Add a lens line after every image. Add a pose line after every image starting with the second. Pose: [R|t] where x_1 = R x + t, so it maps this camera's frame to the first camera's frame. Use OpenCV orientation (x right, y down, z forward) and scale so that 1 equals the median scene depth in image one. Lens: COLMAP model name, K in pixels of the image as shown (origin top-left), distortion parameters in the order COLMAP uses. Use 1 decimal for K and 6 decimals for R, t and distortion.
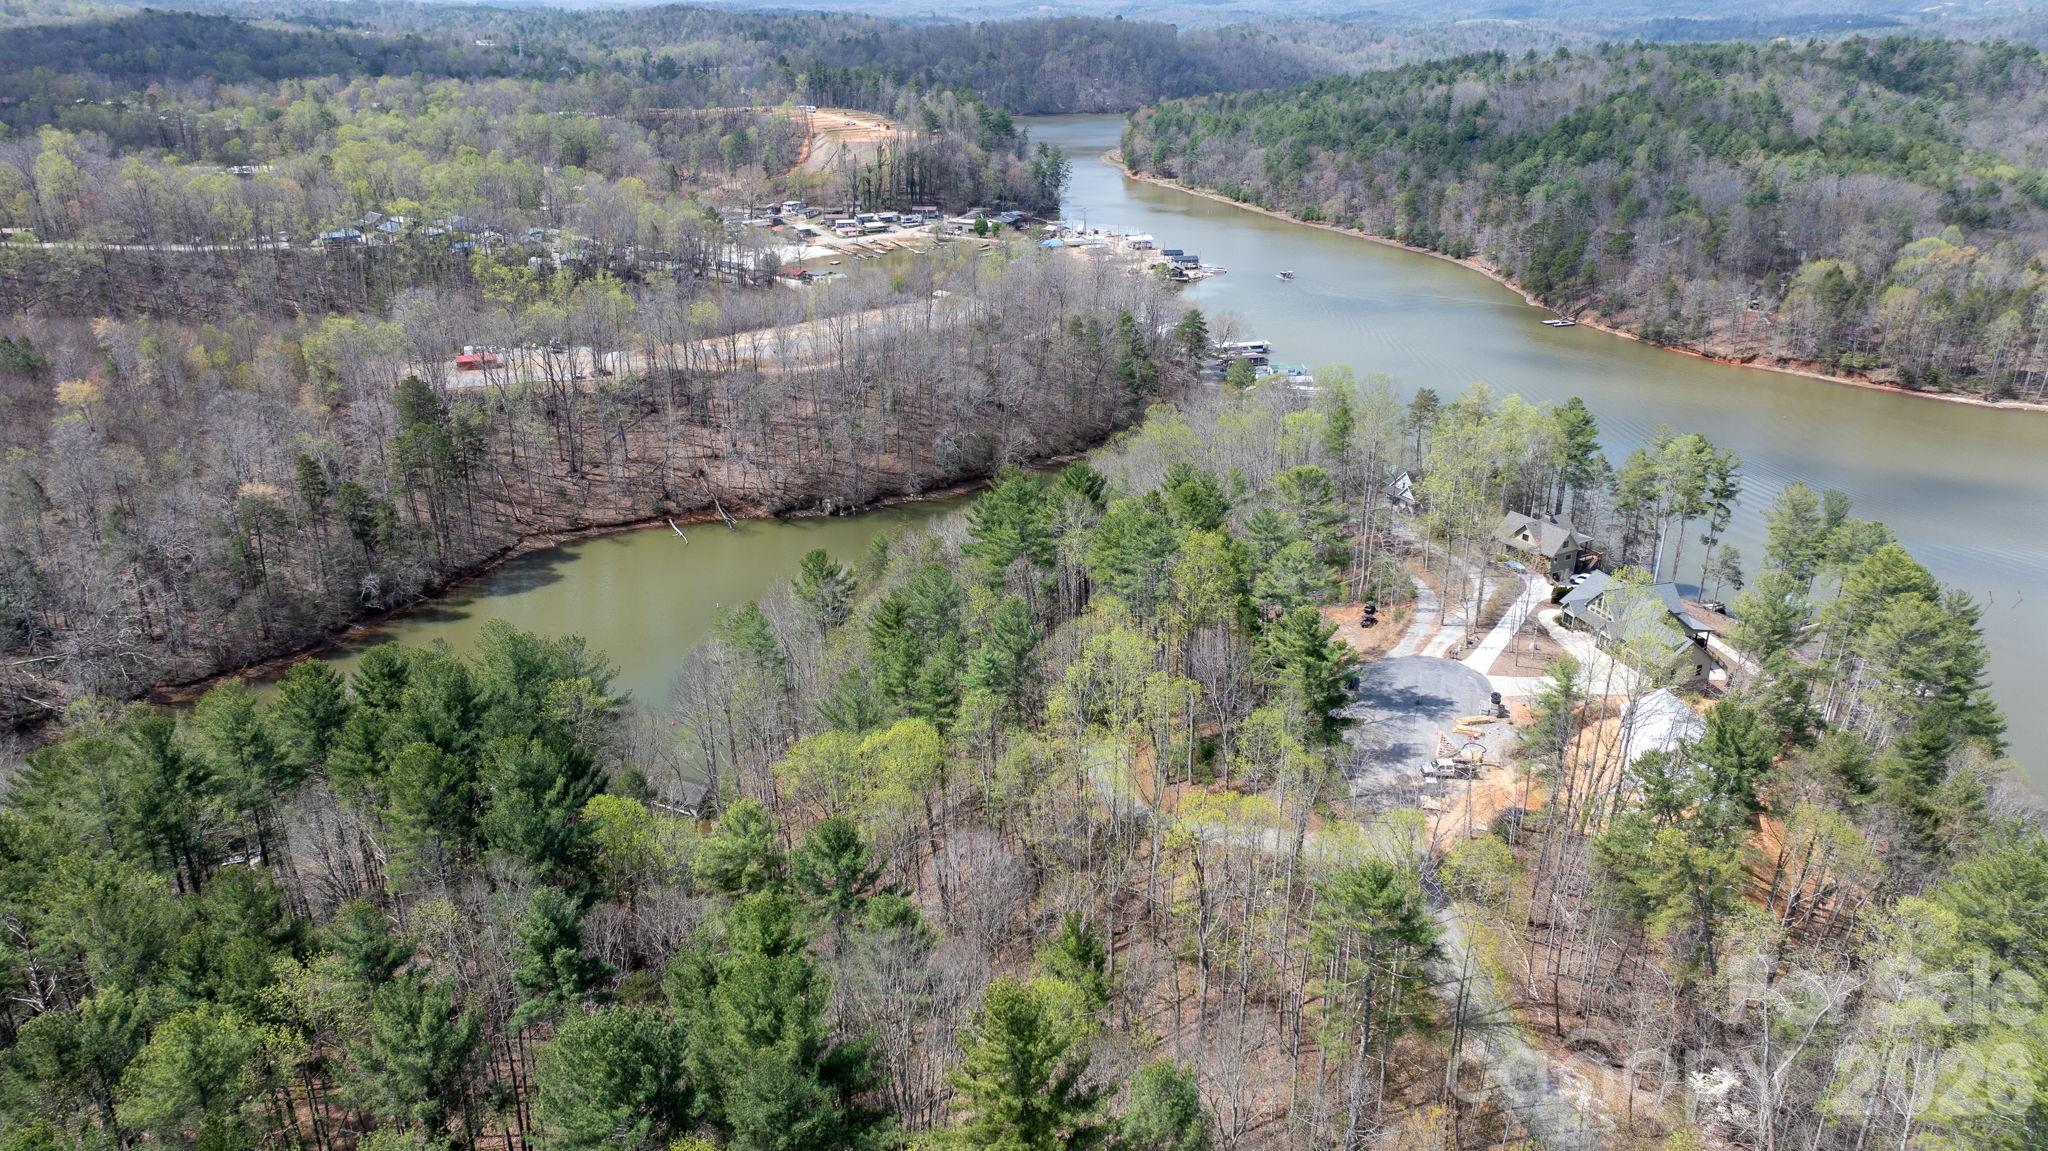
lens RADIAL K [[1427.1, 0, 1031.0], [0, 1427.1, 570.5], [0, 0, 1]] dist [-0.015201, -0.003905]
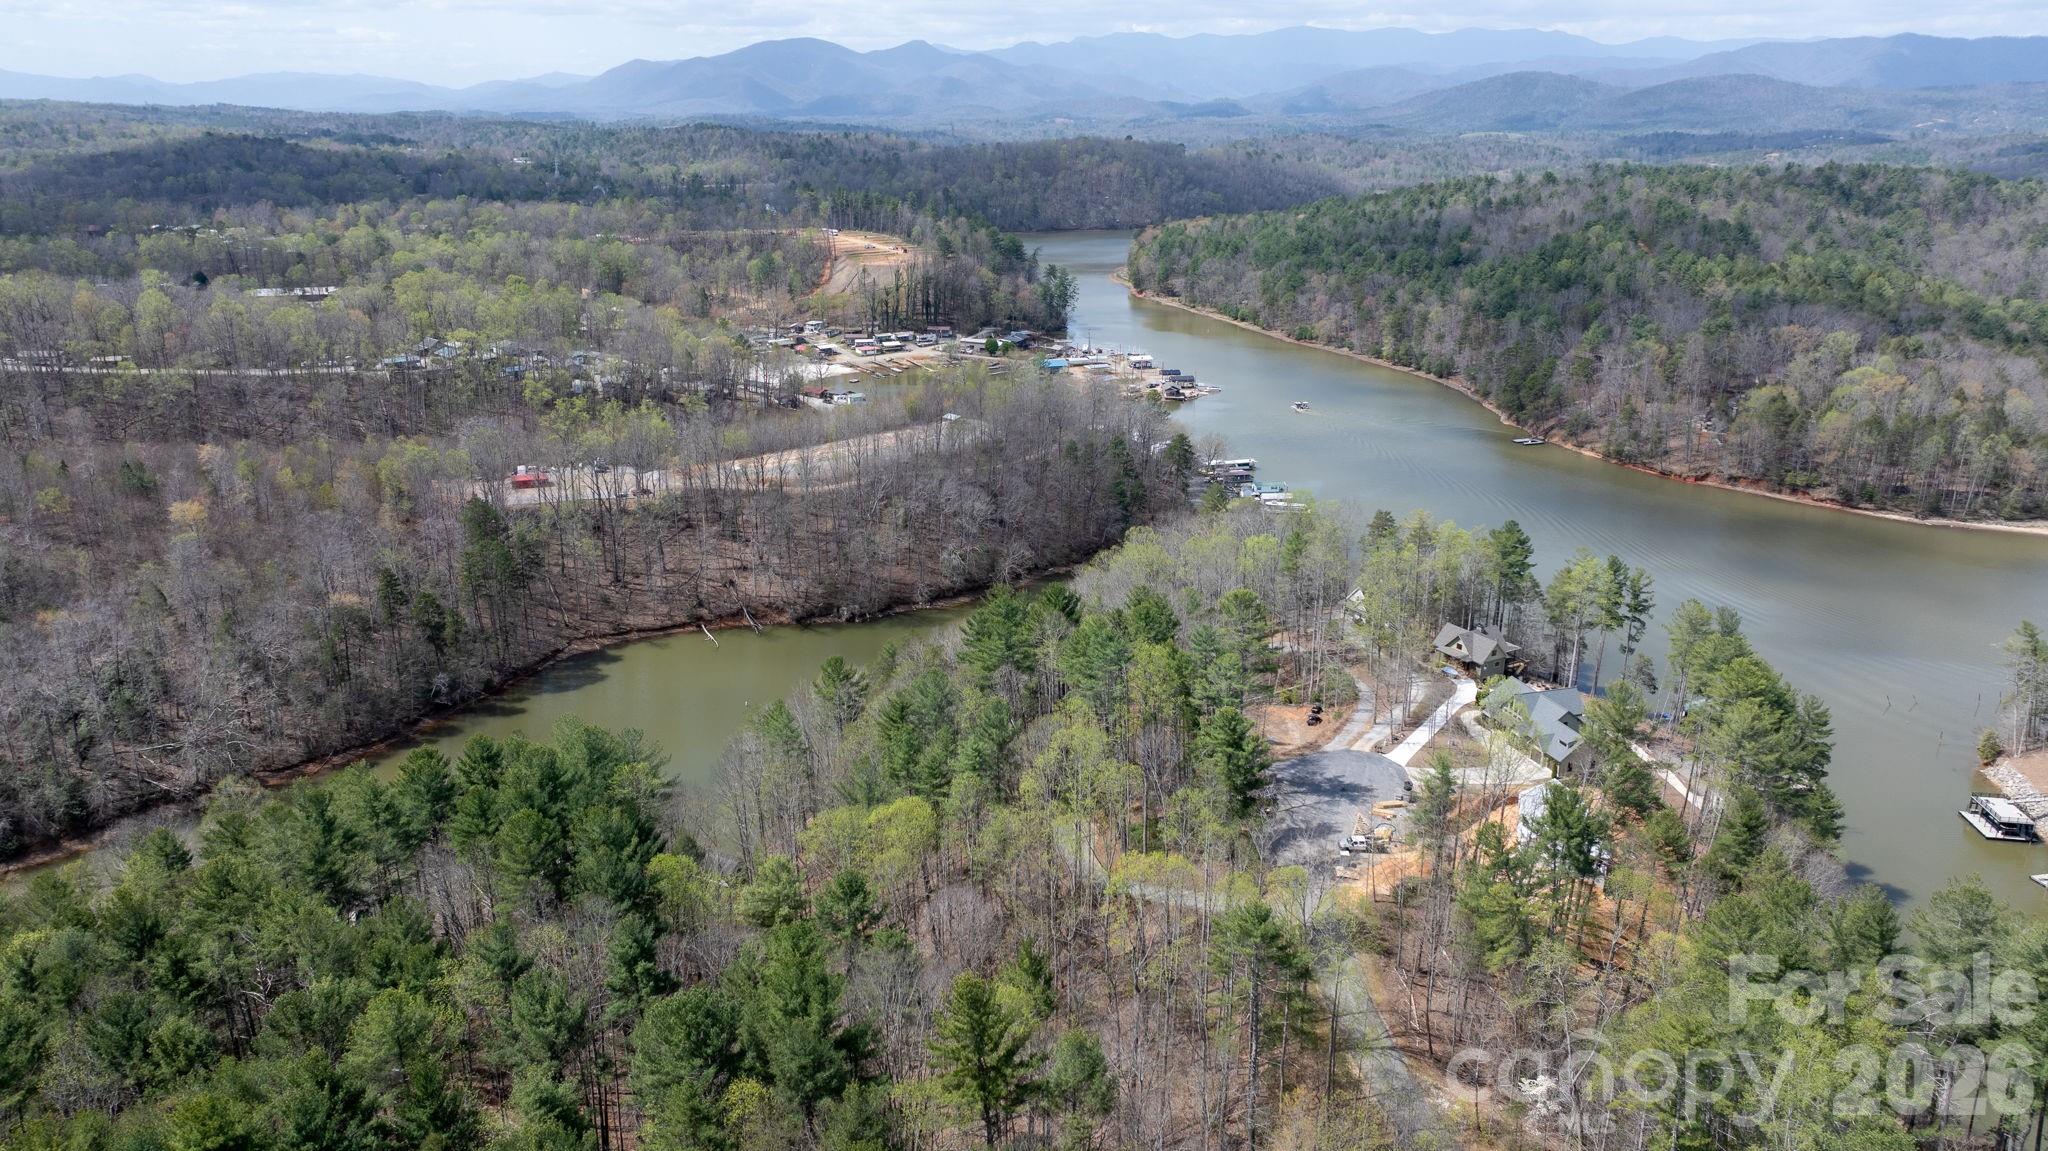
lens RADIAL K [[1427.1, 0, 1023.3], [0, 1427.1, 574.1], [0, 0, 1]] dist [-0.015201, -0.003905]
pose [[0.999857, 0.003916, -0.016452, 0.015988], [-0.004998, 0.997790, -0.066257, -0.003385], [0.016156, 0.066330, 0.997667, -0.116870]]
